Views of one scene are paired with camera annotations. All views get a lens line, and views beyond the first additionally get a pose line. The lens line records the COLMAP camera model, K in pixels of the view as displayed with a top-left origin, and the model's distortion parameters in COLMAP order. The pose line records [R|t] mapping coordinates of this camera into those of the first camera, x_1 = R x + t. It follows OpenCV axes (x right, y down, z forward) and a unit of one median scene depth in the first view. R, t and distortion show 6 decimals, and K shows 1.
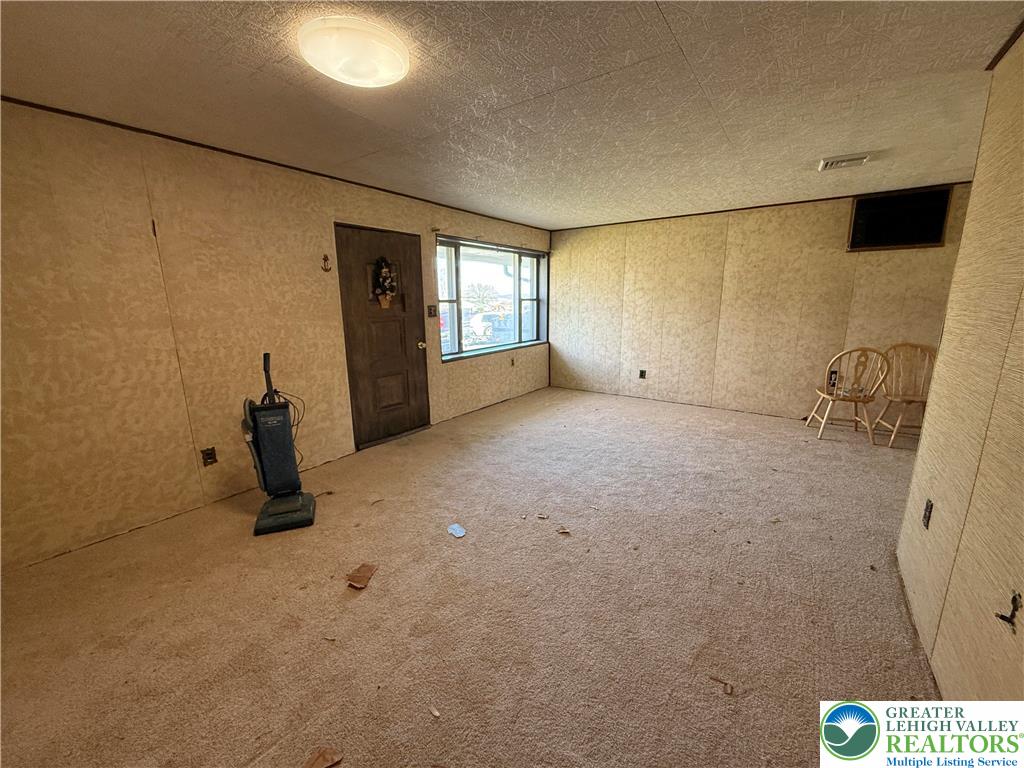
lens RADIAL K [[409.5, 0, 512.0], [0, 409.5, 384.0], [0, 0, 1]] dist [0.000875, 0.000206]
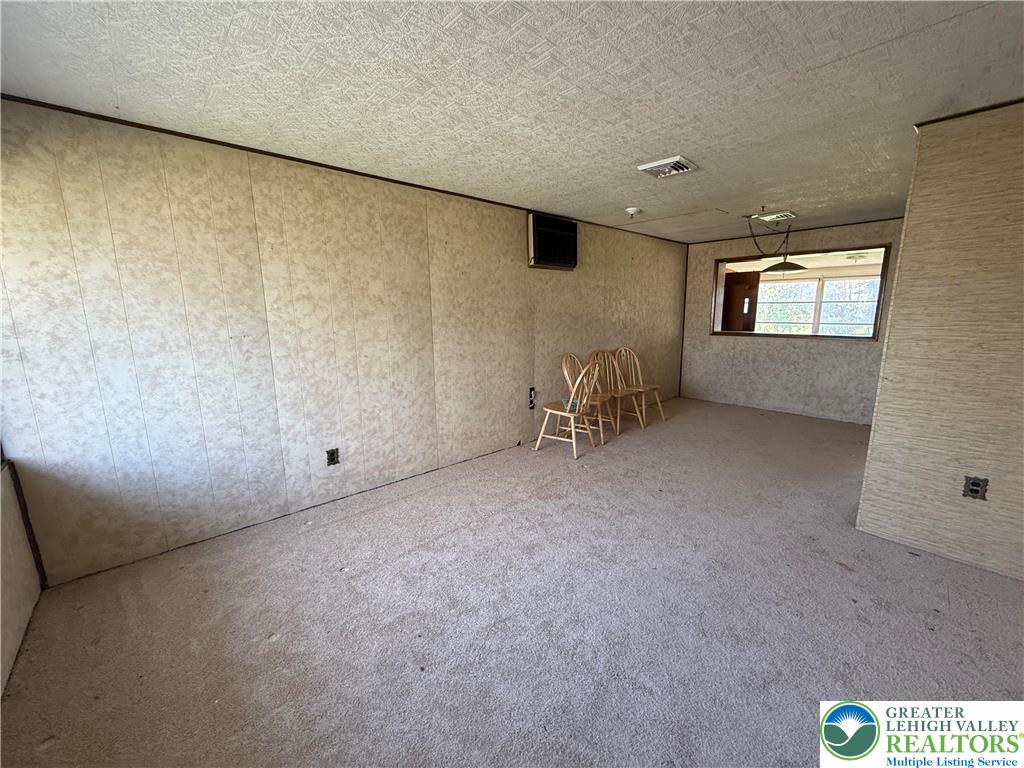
lens RADIAL K [[409.5, 0, 512.0], [0, 409.5, 384.0], [0, 0, 1]] dist [0.000875, 0.000206]
pose [[0.220778, -0.167291, 0.960870, -0.143634], [0.205728, 0.971002, 0.121785, -0.150086], [-0.953380, 0.170791, 0.248792, 0.707757]]
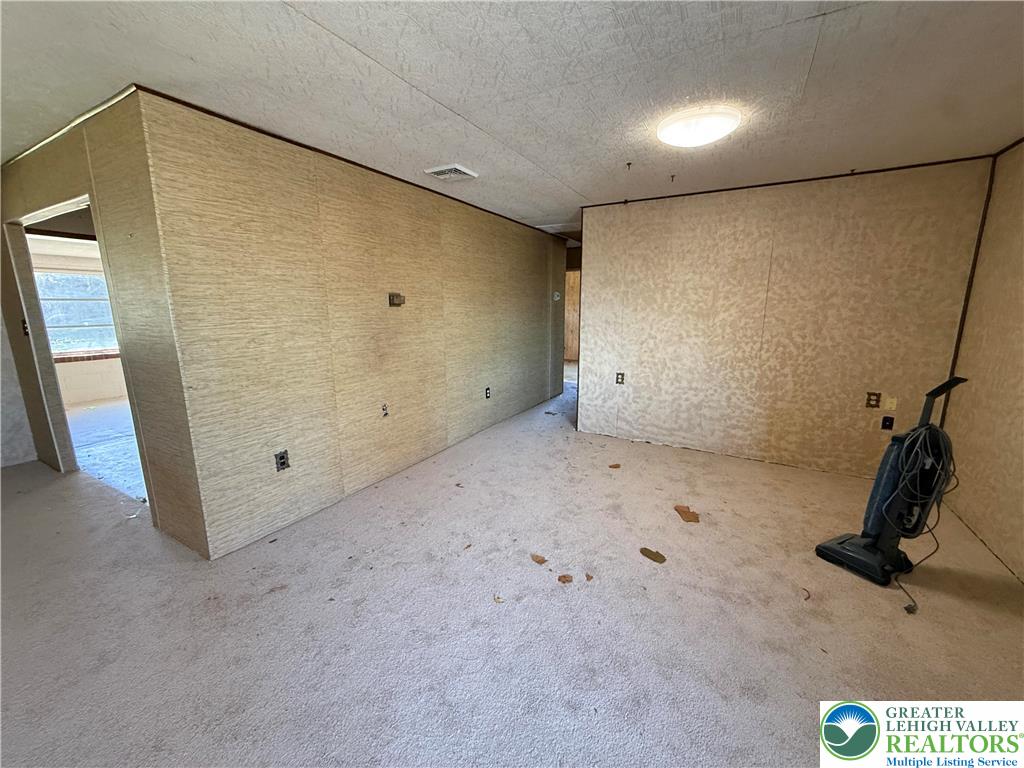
lens RADIAL K [[409.5, 0, 512.0], [0, 409.5, 384.0], [0, 0, 1]] dist [0.000875, 0.000206]
pose [[-0.993864, 0.029518, -0.106595, 0.136697], [-0.014072, 0.922154, 0.386566, -0.178104], [0.109708, 0.385694, -0.916081, 0.829379]]
